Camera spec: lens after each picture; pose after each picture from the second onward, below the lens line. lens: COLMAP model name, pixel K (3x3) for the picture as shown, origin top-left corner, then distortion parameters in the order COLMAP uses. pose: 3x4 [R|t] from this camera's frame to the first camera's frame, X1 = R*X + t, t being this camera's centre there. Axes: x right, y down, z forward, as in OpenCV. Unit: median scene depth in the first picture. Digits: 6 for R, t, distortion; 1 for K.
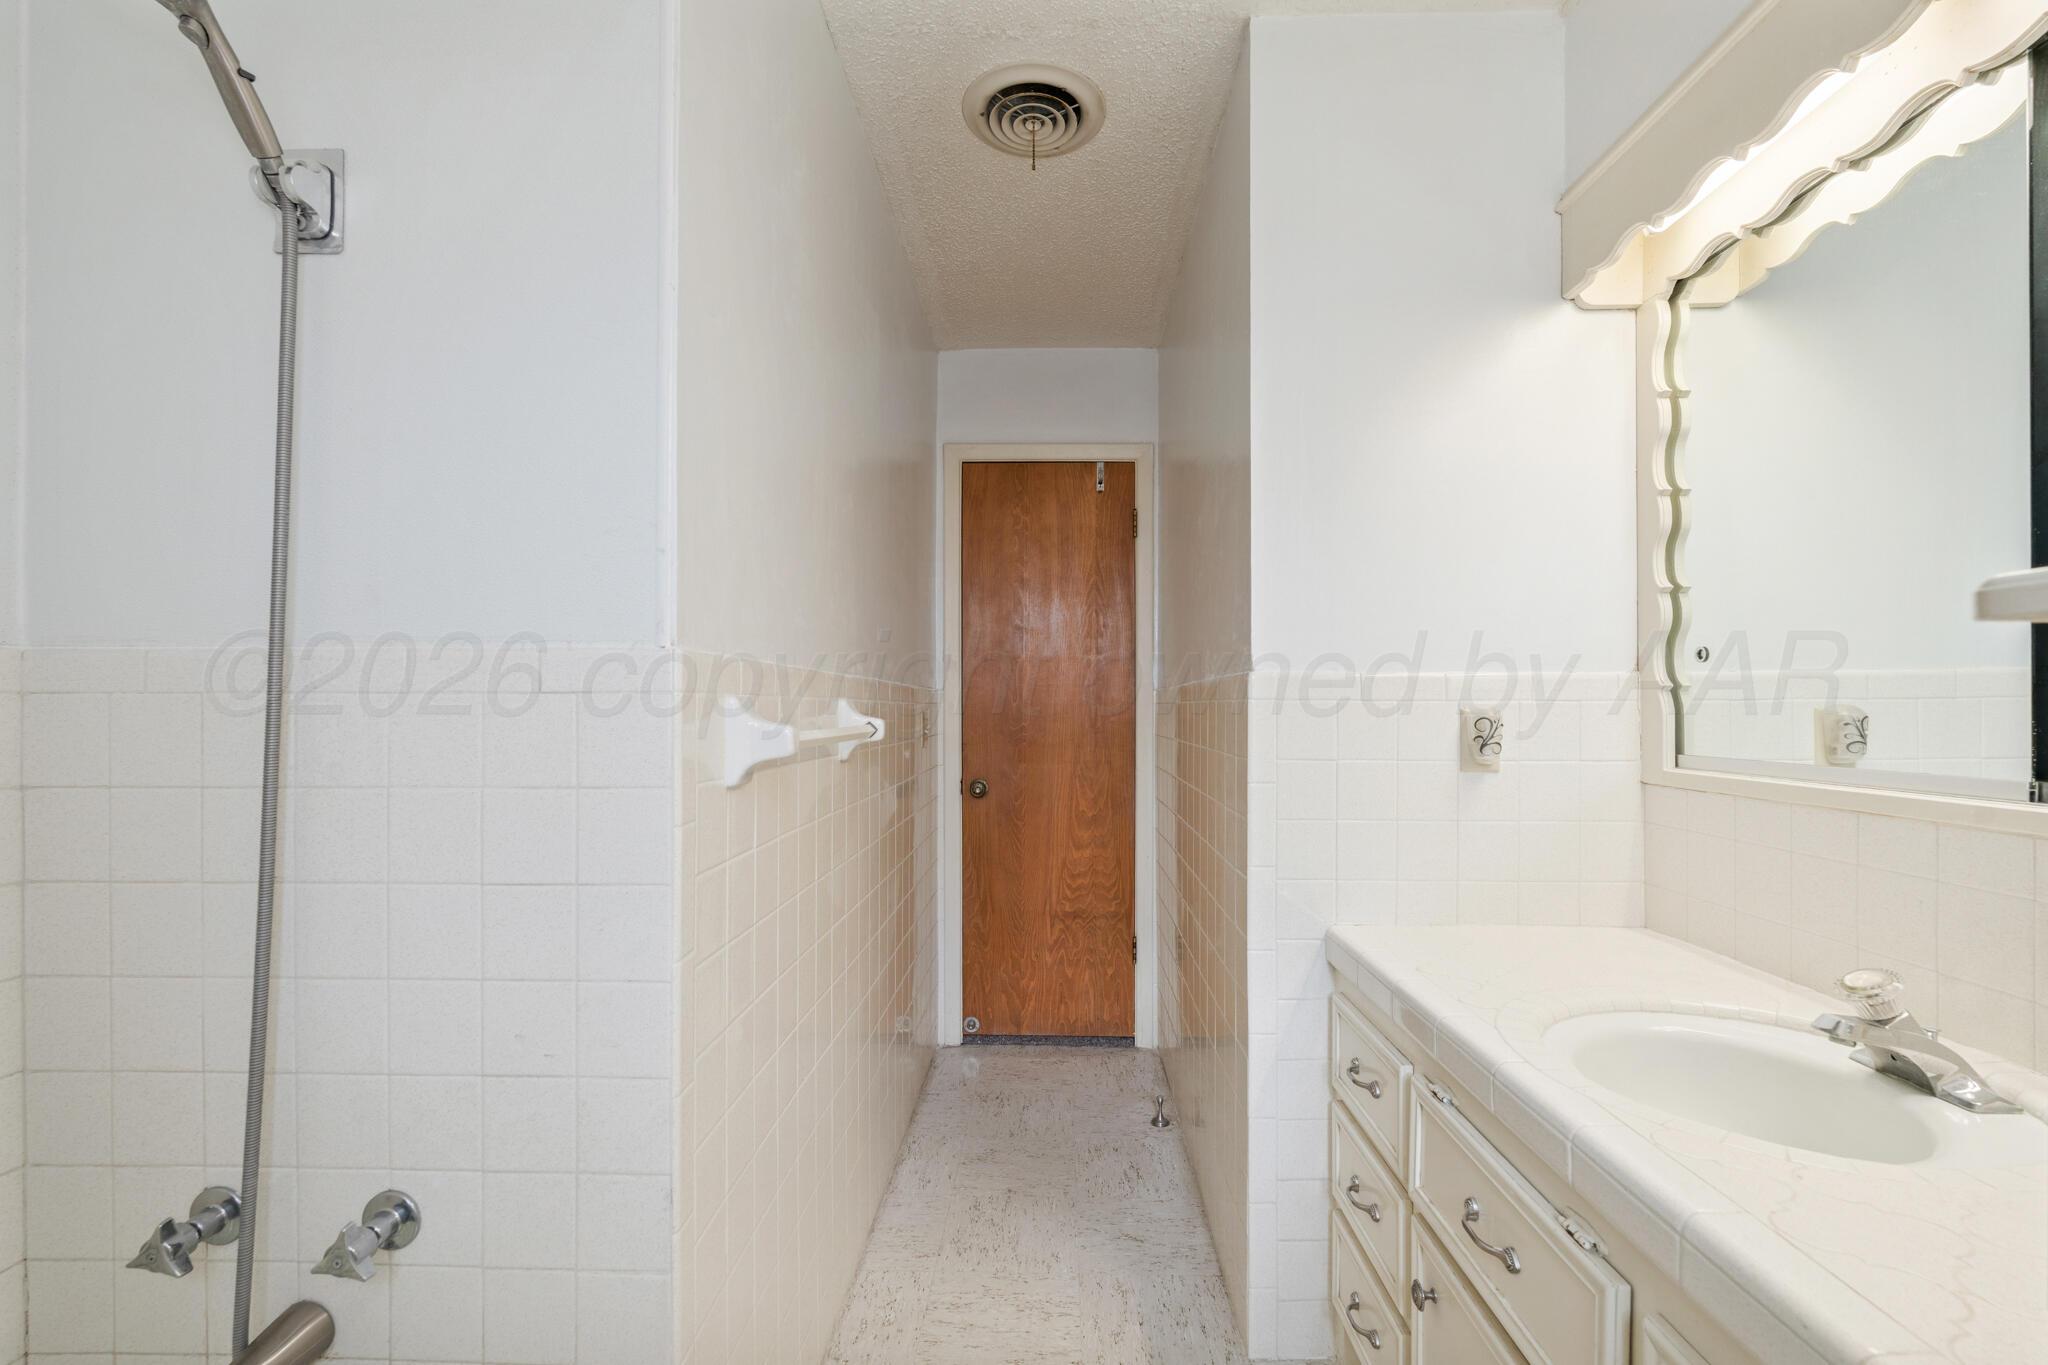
lens RADIAL K [[908.0, 0, 1022.7], [0, 908.0, 680.1], [0, 0, 1]] dist [-0.006908, 0.001180]
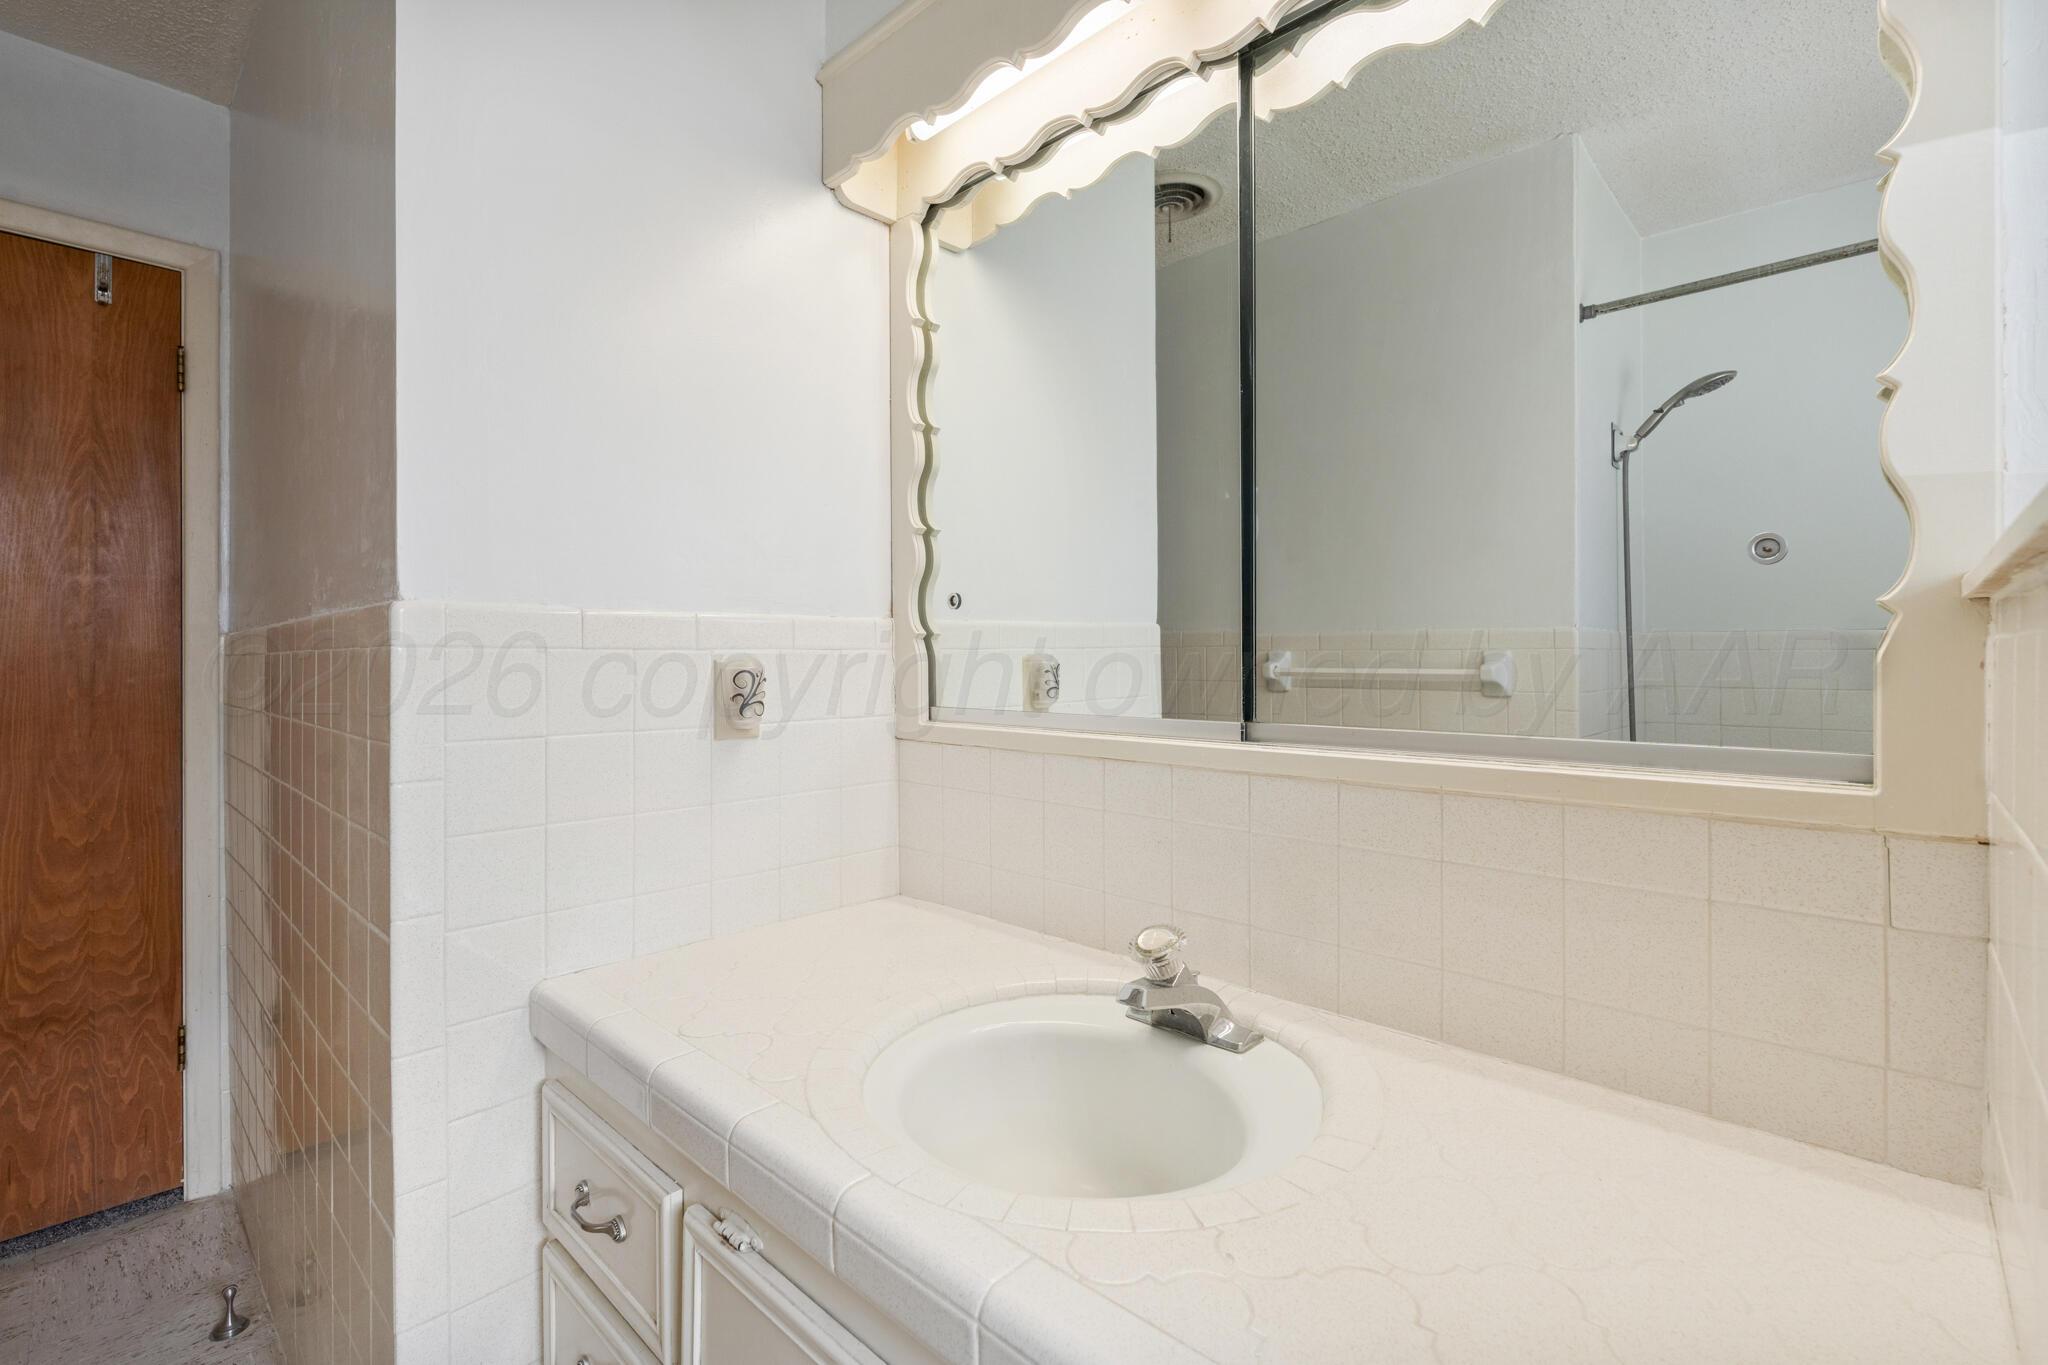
lens RADIAL K [[908.0, 0, 1027.0], [0, 908.0, 662.6], [0, 0, 1]] dist [-0.006908, 0.001180]
pose [[0.657595, -0.009280, 0.753314, 0.073196], [-0.015997, 0.999527, 0.026277, 0.009253], [-0.753202, -0.029330, 0.657135, 0.287043]]
